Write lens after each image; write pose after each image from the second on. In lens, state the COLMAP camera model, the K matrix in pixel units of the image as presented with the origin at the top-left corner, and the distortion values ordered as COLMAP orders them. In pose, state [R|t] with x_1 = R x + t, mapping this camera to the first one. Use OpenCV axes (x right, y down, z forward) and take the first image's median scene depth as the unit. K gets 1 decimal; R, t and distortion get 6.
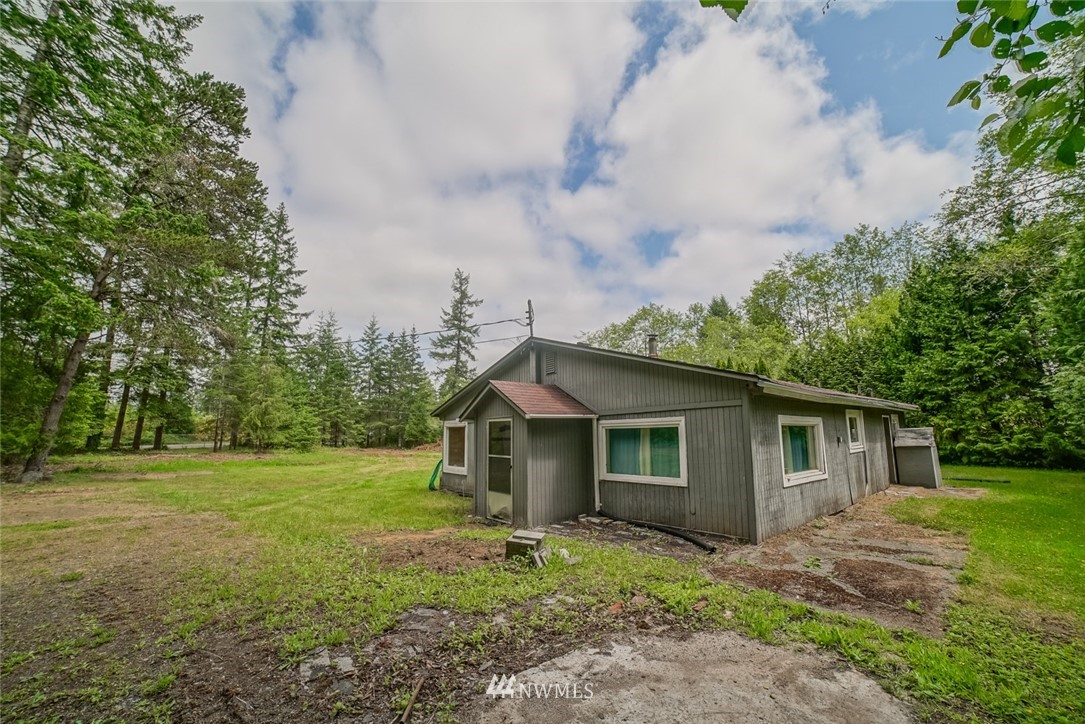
lens RADIAL K [[444.4, 0, 538.6], [0, 444.4, 366.2], [0, 0, 1]] dist [-0.105349, 0.034324]
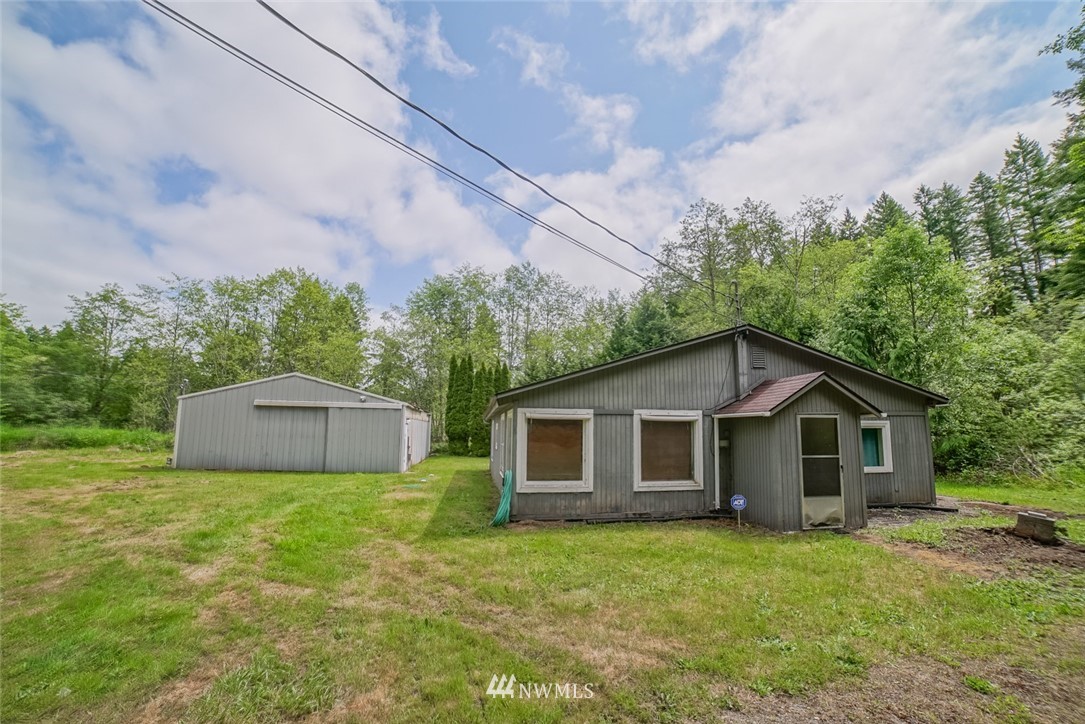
lens RADIAL K [[491.6, 0, 542.5], [0, 491.6, 362.0], [0, 0, 1]] dist [0.000772, 0.000069]
pose [[0.535337, 0.135555, 0.833690, -0.792954], [-0.126782, 0.988751, -0.079357, 0.101929], [-0.835069, -0.063214, 0.546501, 0.581856]]
